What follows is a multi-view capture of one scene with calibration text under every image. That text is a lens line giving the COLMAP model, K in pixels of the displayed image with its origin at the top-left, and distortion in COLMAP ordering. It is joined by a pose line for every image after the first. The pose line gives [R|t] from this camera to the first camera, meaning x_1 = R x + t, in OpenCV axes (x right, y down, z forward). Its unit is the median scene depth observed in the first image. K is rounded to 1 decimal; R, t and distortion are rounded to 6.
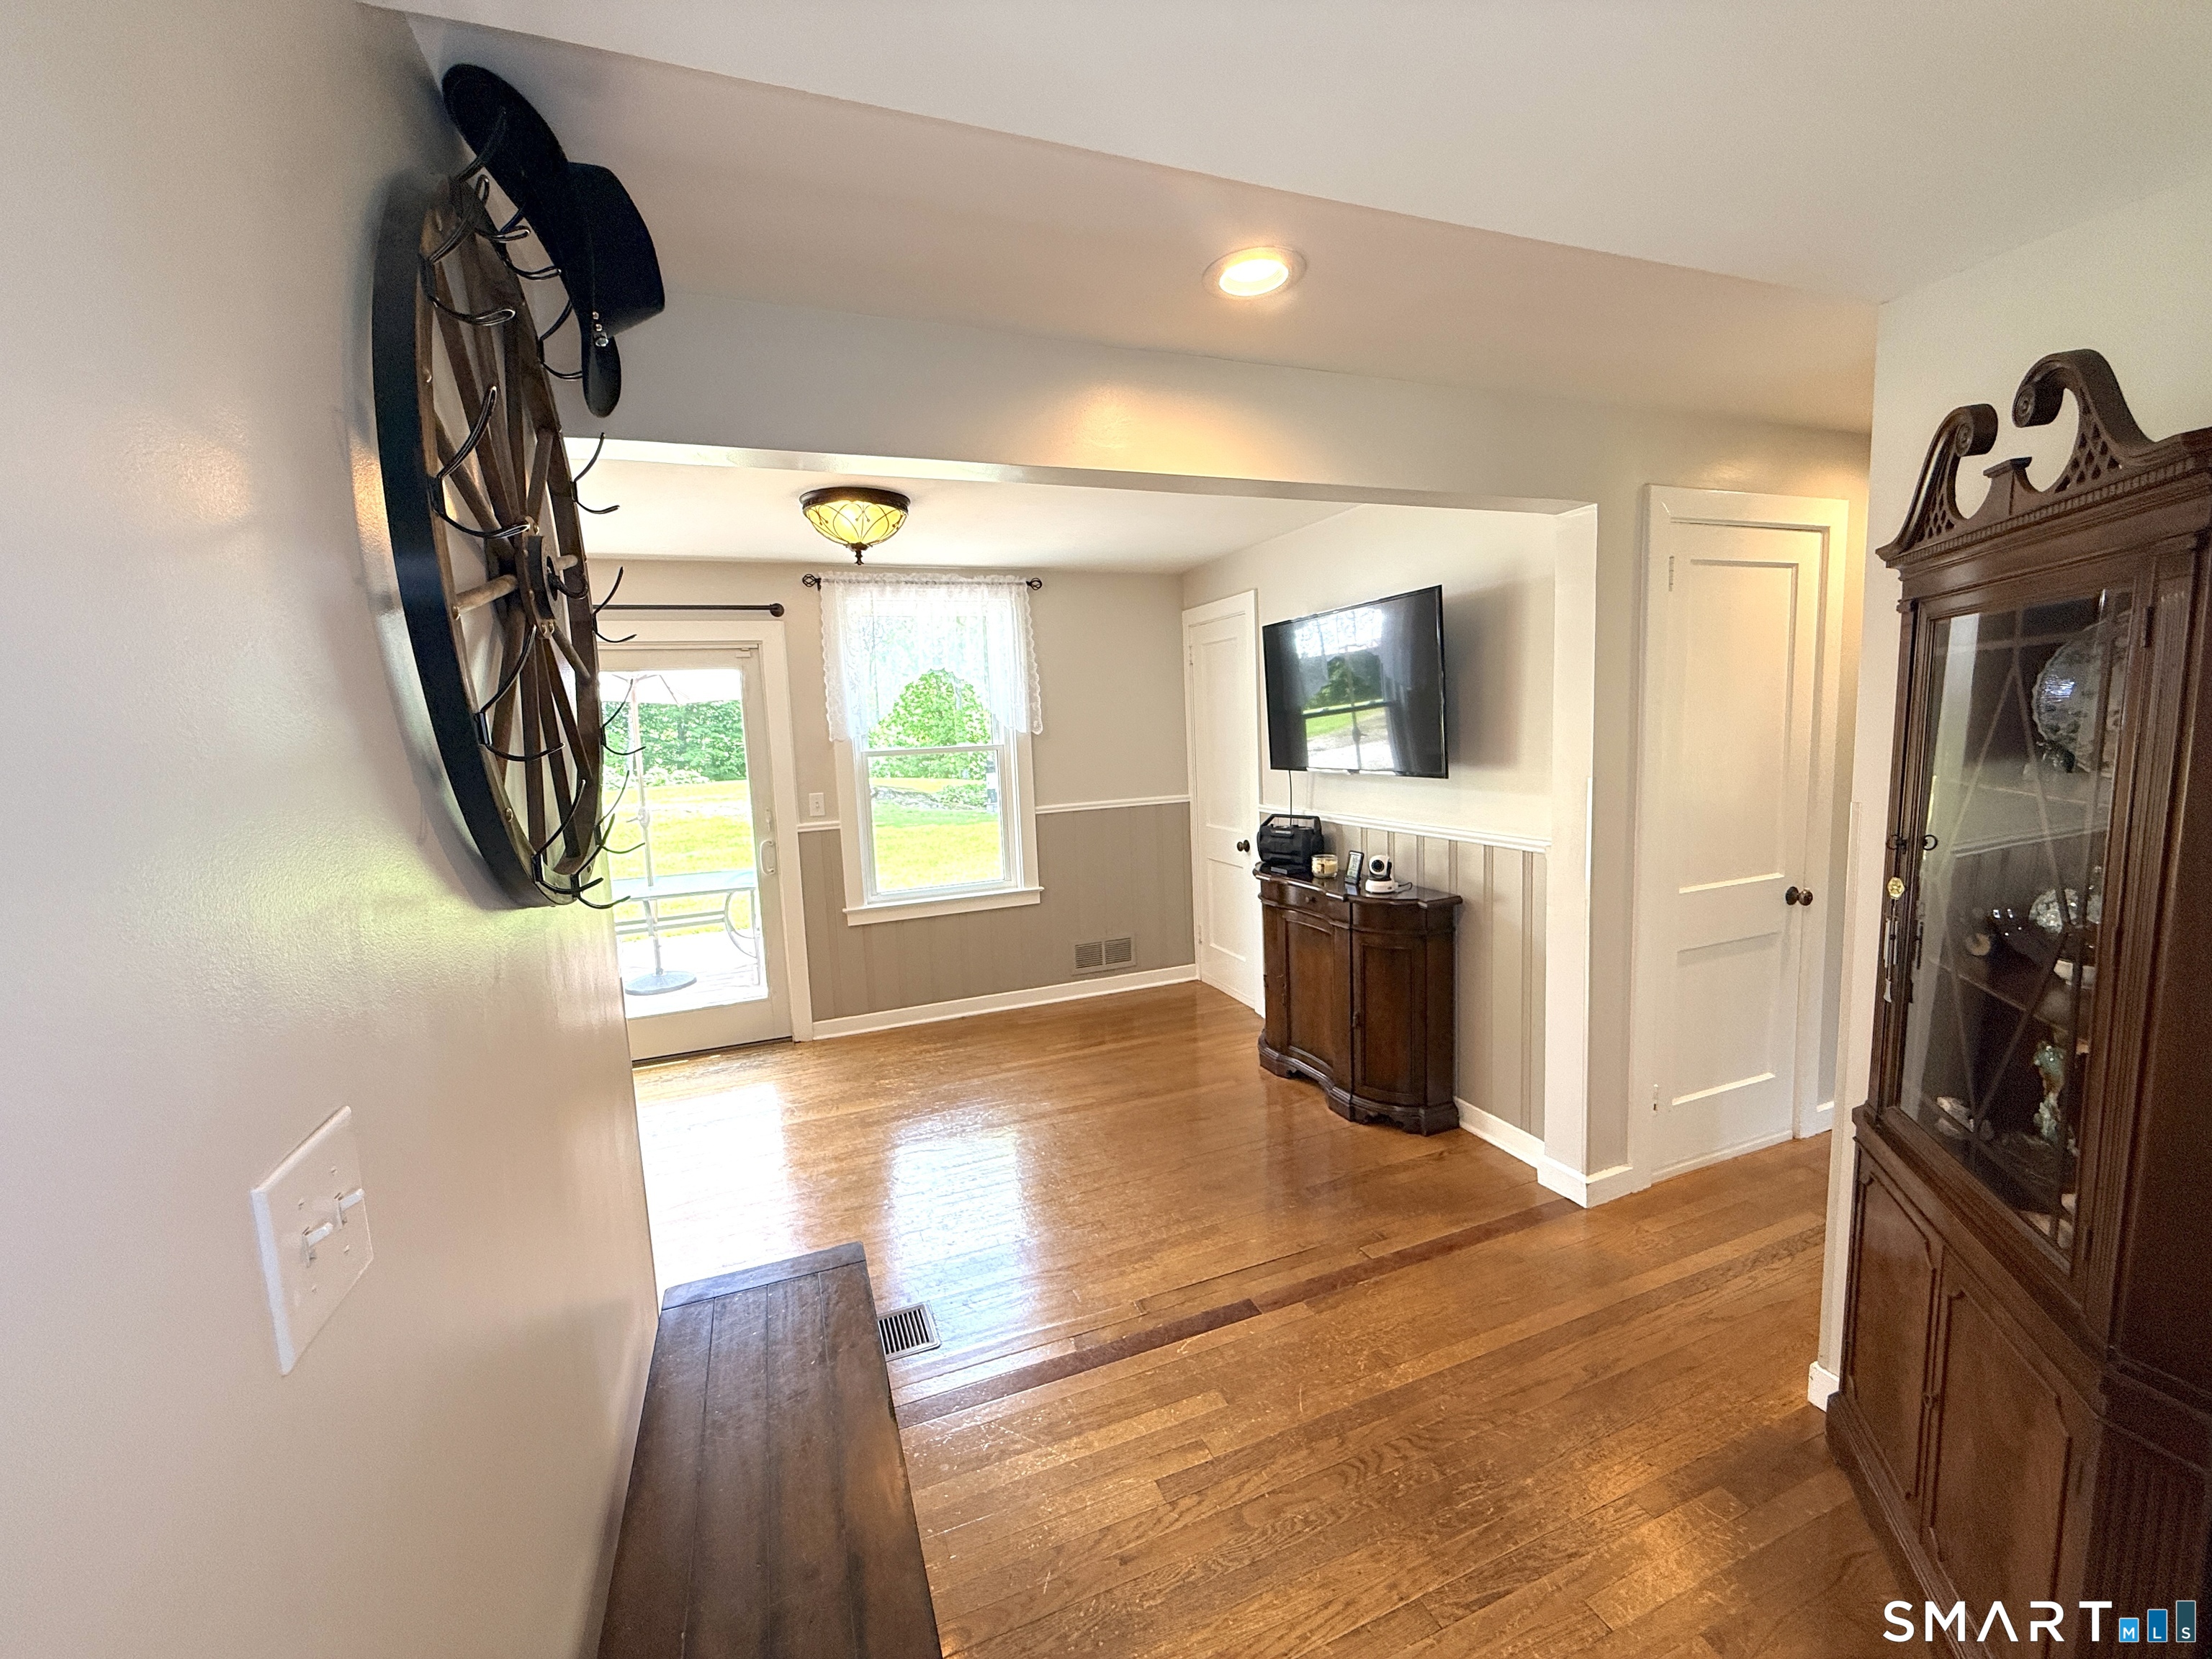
lens RADIAL K [[878.8, 0, 1089.9], [0, 878.8, 827.6], [0, 0, 1]] dist [0.000484, -0.000387]
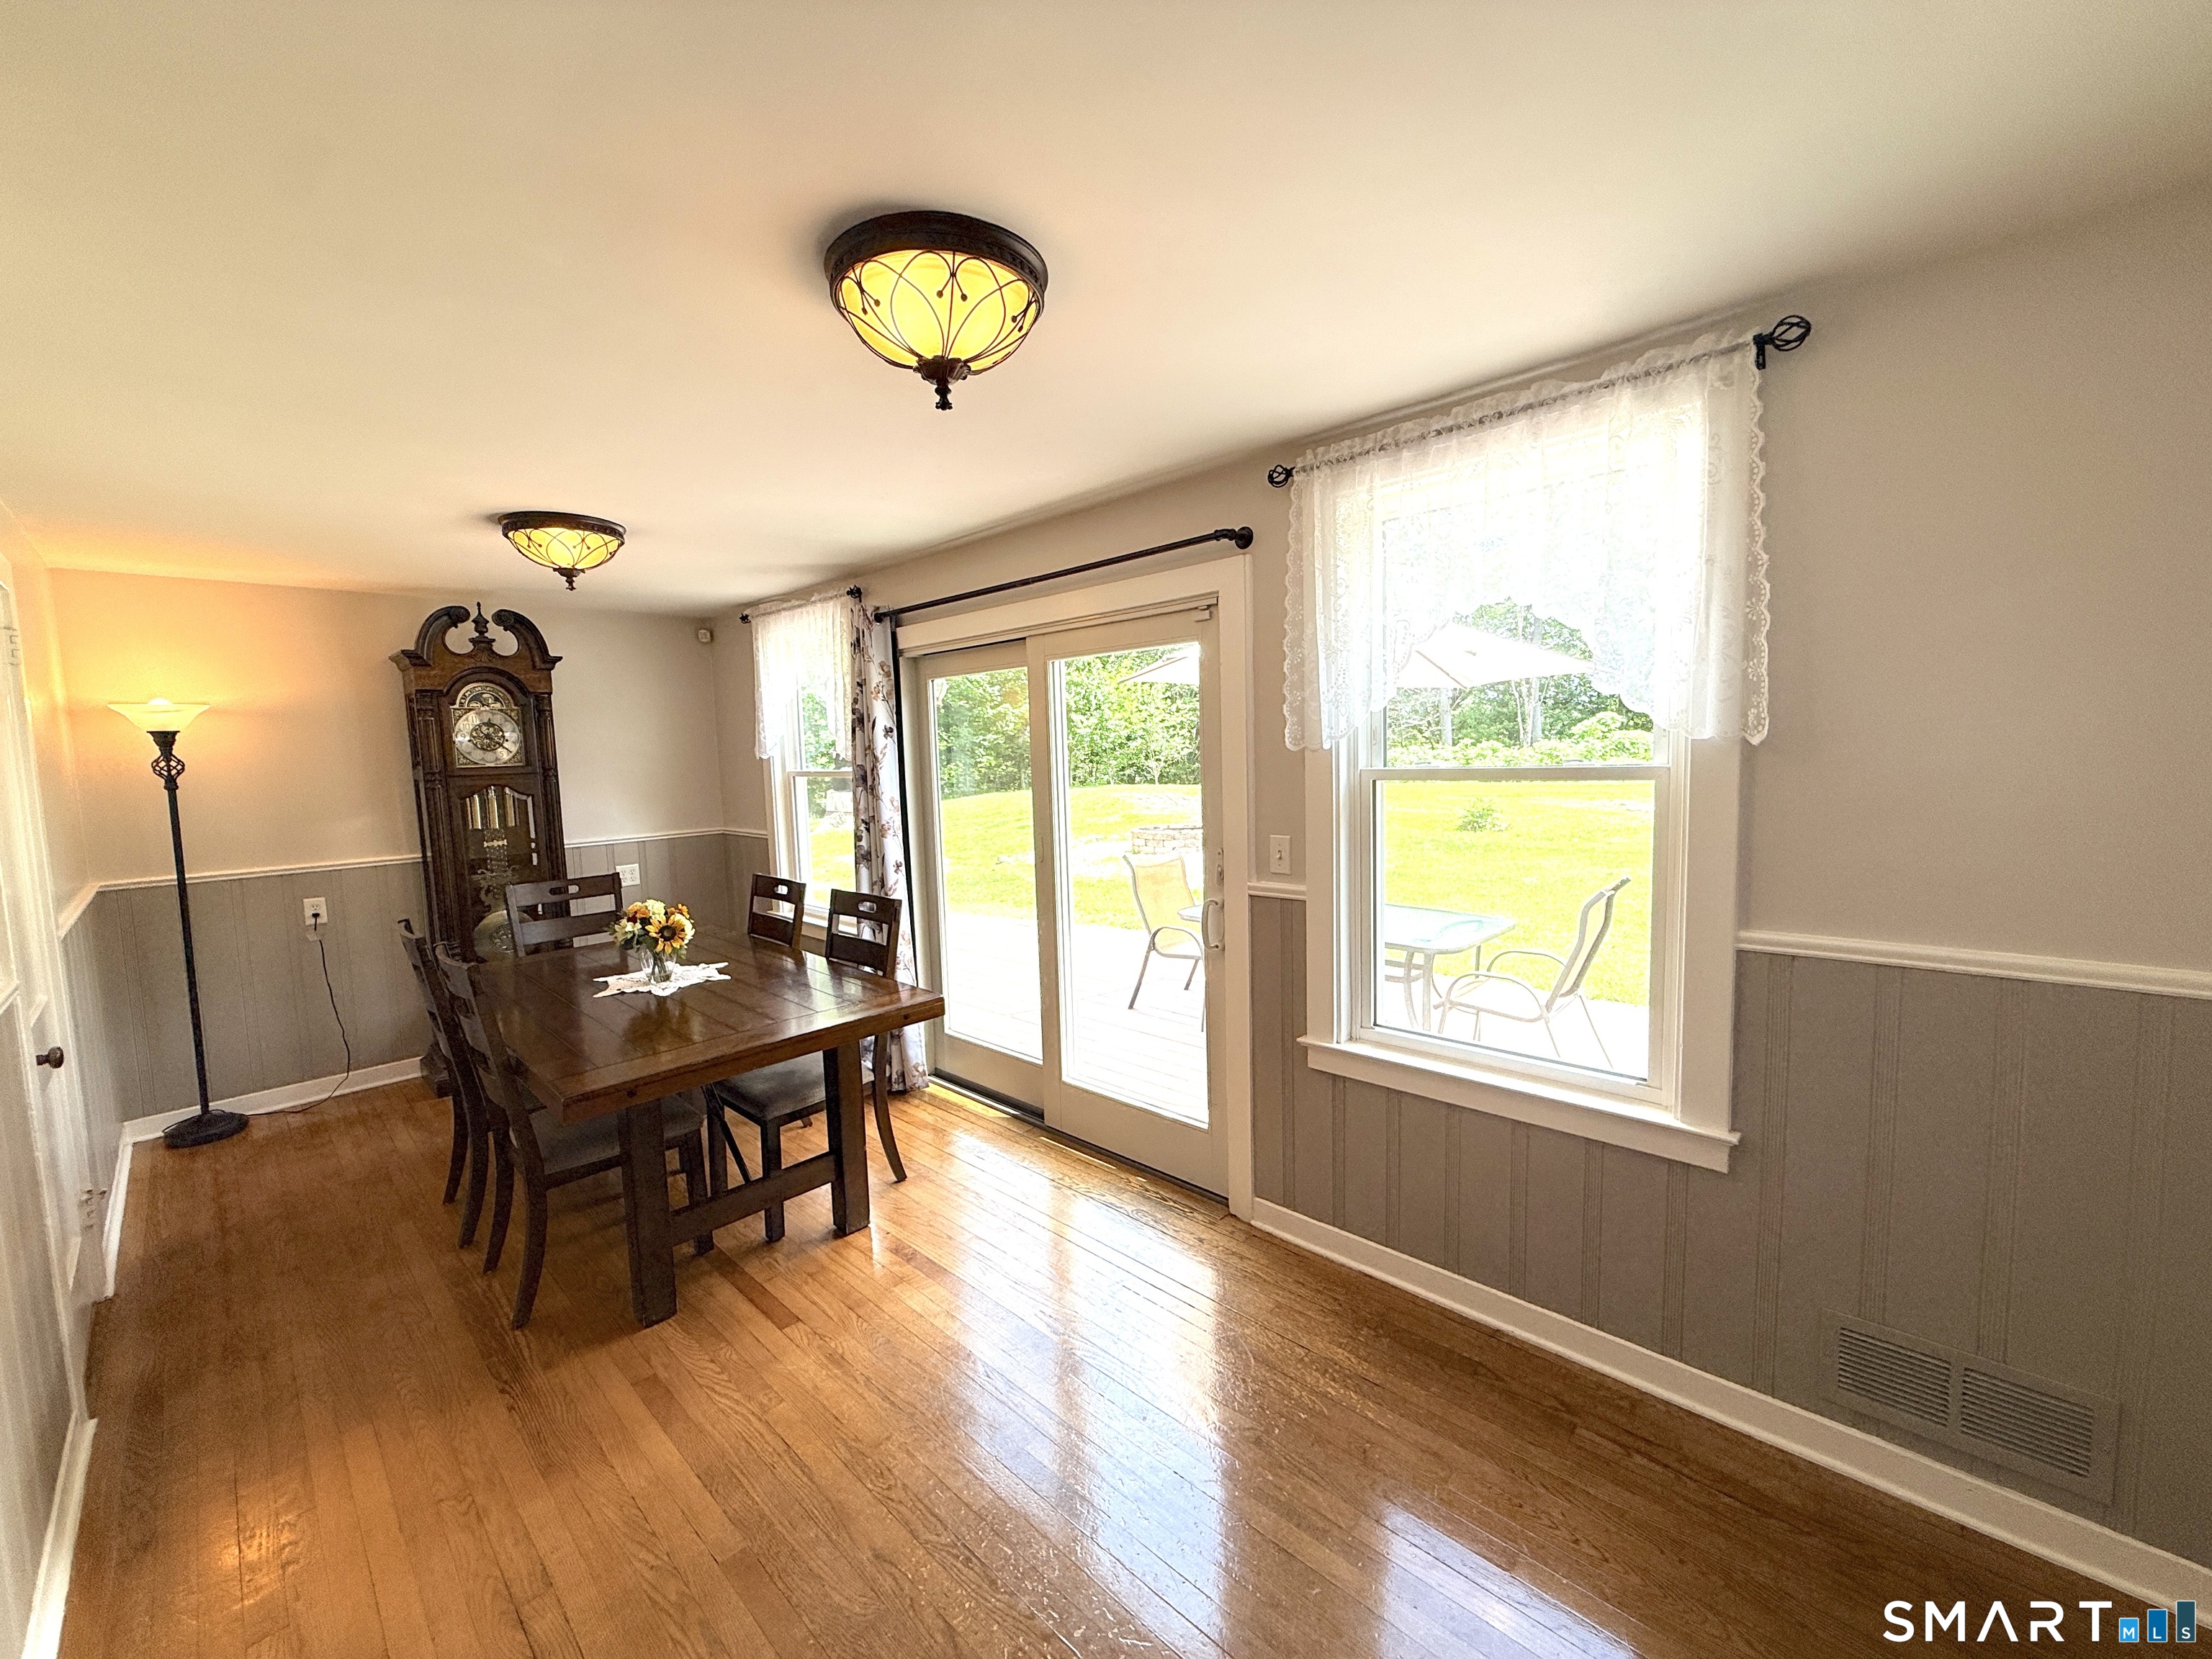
lens RADIAL K [[878.8, 0, 1097.6], [0, 878.8, 826.0], [0, 0, 1]] dist [0.000484, -0.000387]
pose [[0.423050, 0.105572, -0.899935, 0.175786], [-0.092953, 0.993006, 0.072794, -0.077348], [0.901326, 0.052856, 0.429905, 0.623780]]
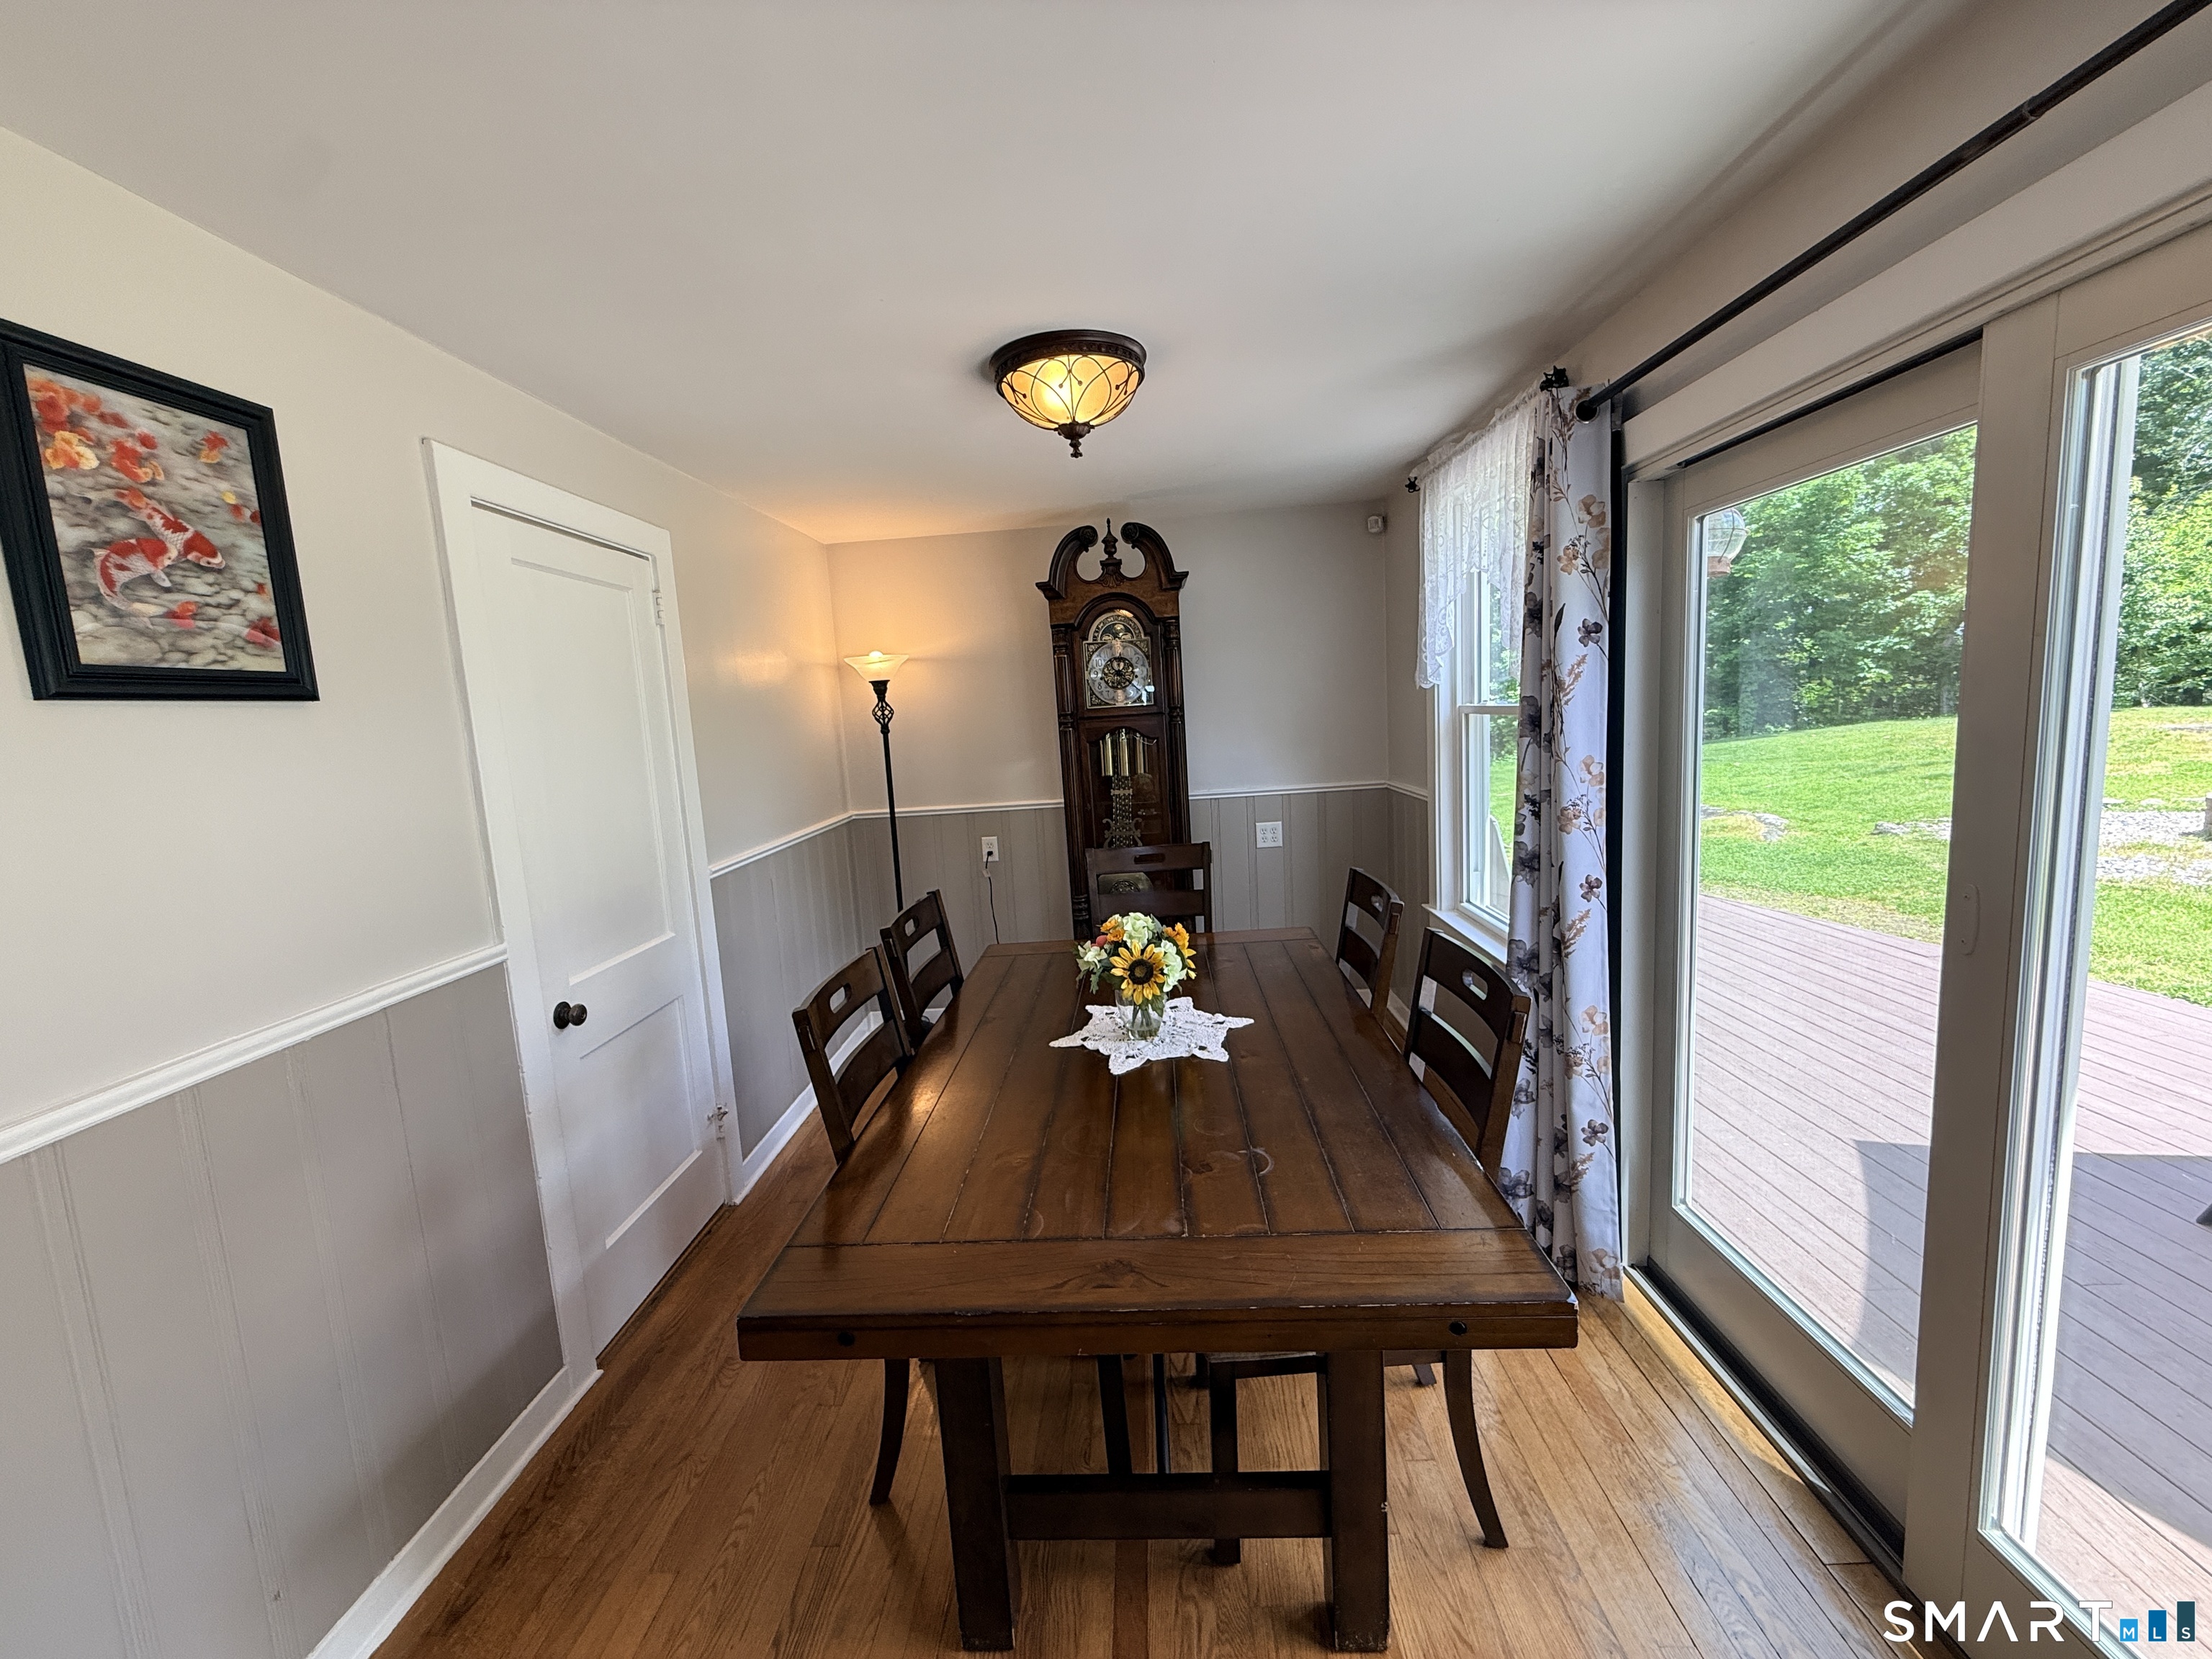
lens RADIAL K [[878.8, 0, 1096.2], [0, 878.8, 828.2], [0, 0, 1]] dist [0.000484, -0.000387]
pose [[-0.396974, 0.183603, -0.899278, -0.112170], [-0.032167, 0.976403, 0.213549, -0.077111], [0.917266, 0.113701, -0.381700, 0.733418]]
